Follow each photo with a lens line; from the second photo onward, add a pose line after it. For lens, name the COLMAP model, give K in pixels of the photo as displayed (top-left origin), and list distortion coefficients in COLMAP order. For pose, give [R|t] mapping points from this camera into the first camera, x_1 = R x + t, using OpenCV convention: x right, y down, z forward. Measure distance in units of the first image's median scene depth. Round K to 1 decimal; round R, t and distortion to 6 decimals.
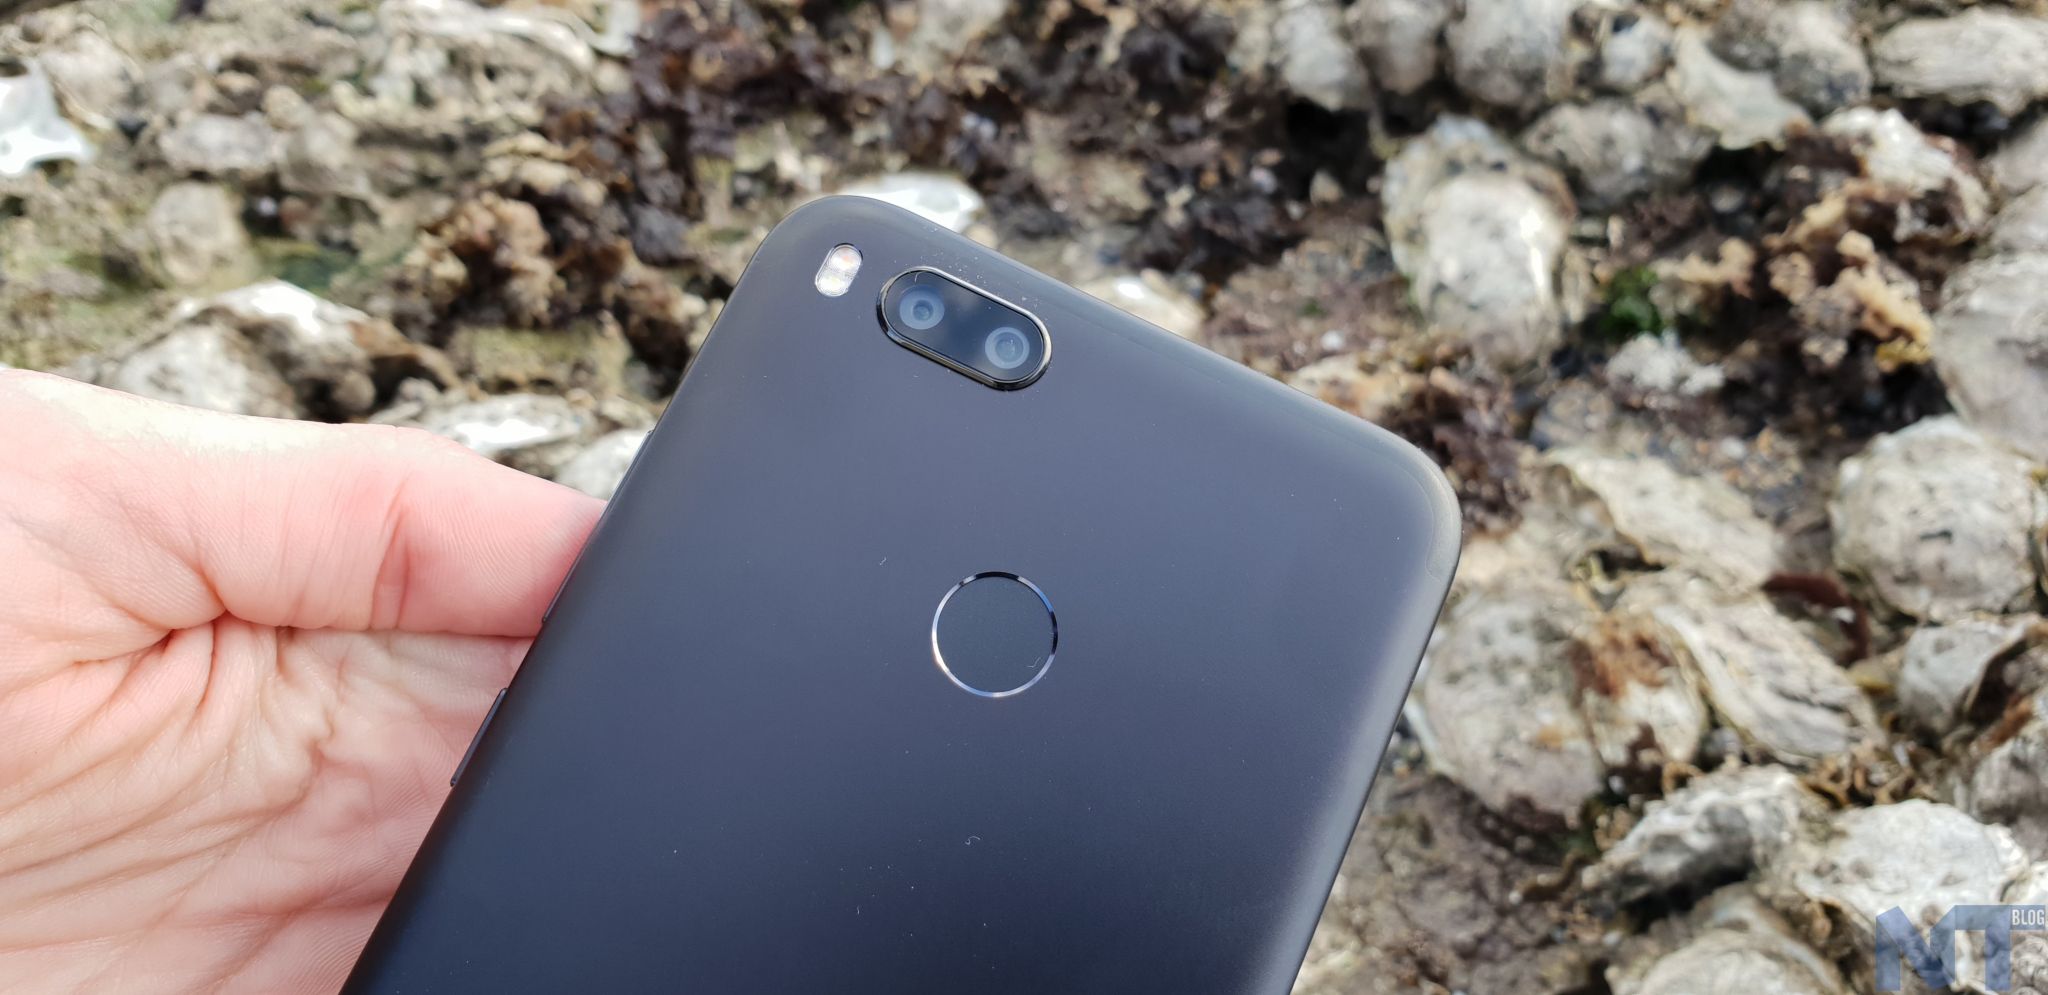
lens RADIAL K [[1654.0, 0, 1105.6], [0, 1654.0, 486.2], [0, 0, 1]] dist [-0.001790, -0.040170]
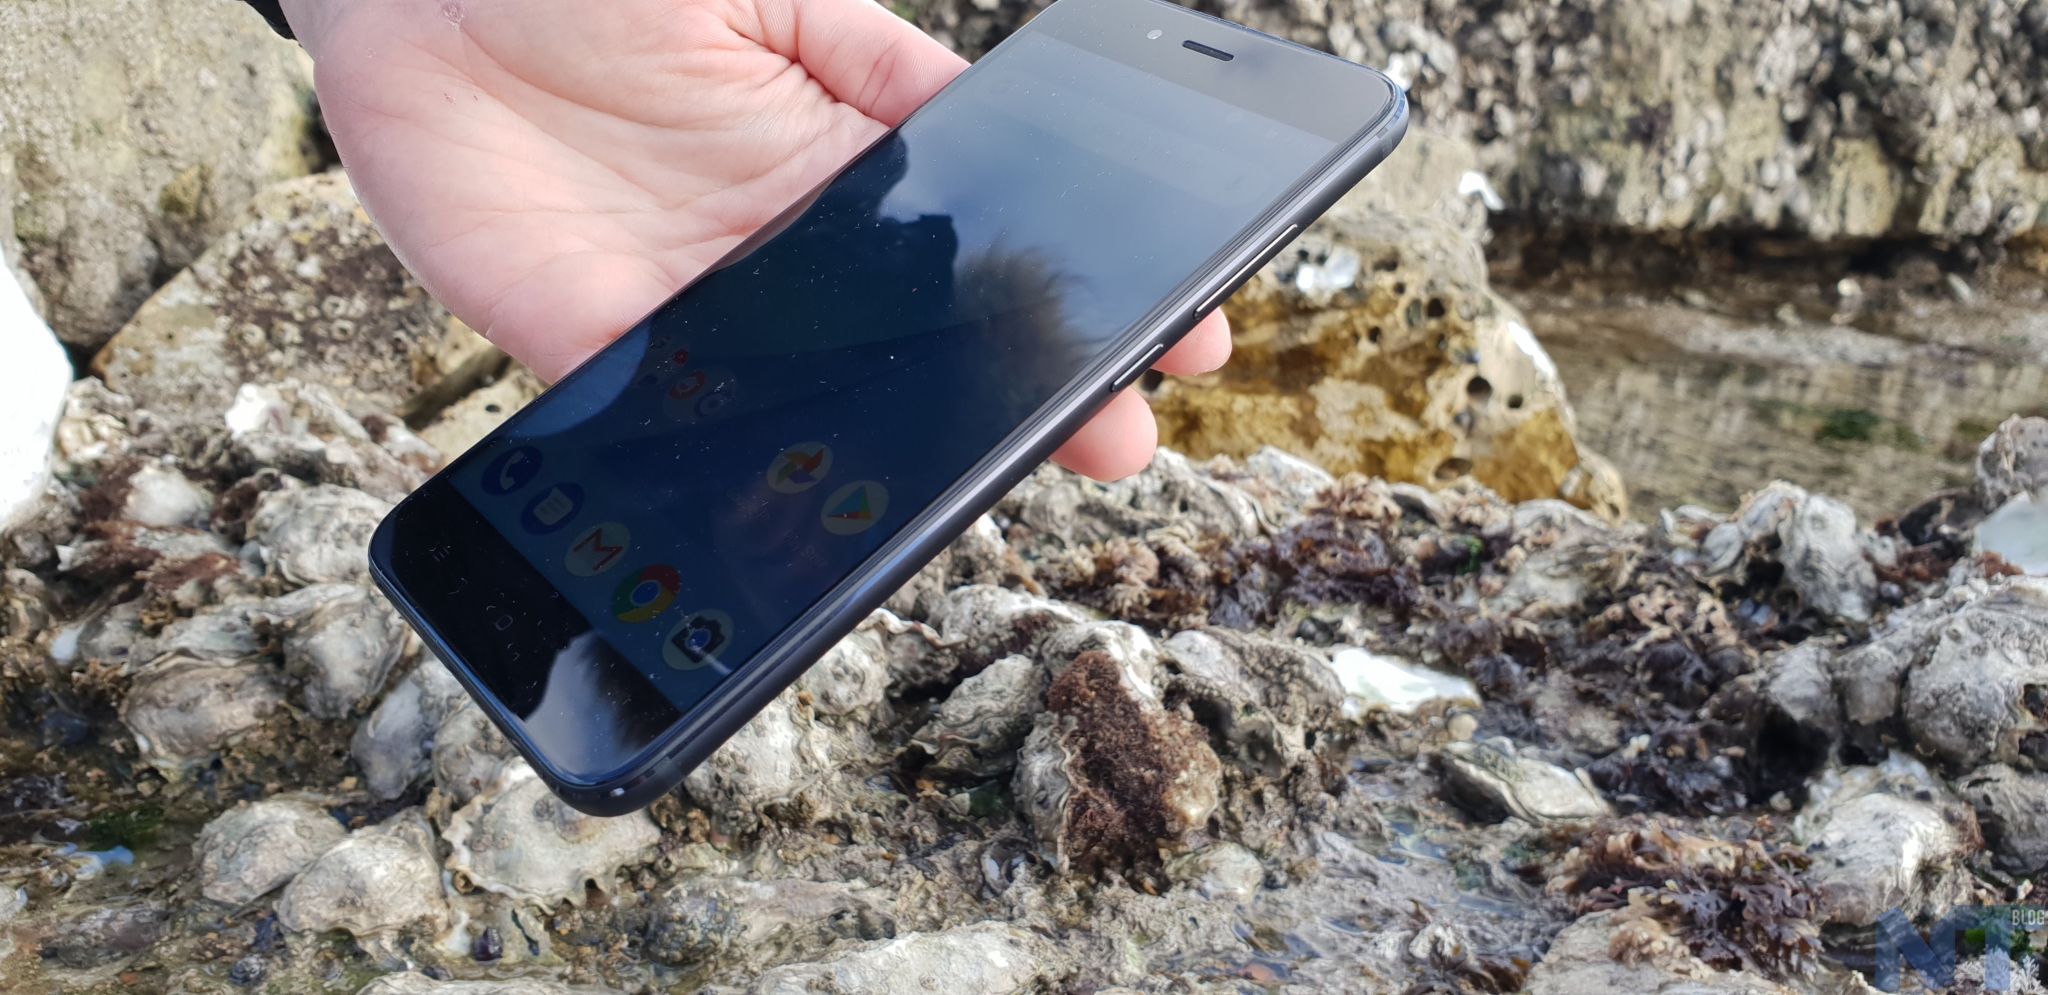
lens RADIAL K [[1625.1, 0, 1092.8], [0, 1625.1, 463.6], [0, 0, 1]] dist [-0.004388, -0.004284]
pose [[0.822014, 0.281746, -0.494886, 0.268612], [-0.494930, 0.783303, -0.376140, 0.323942], [0.281670, 0.554126, 0.783330, -0.117669]]
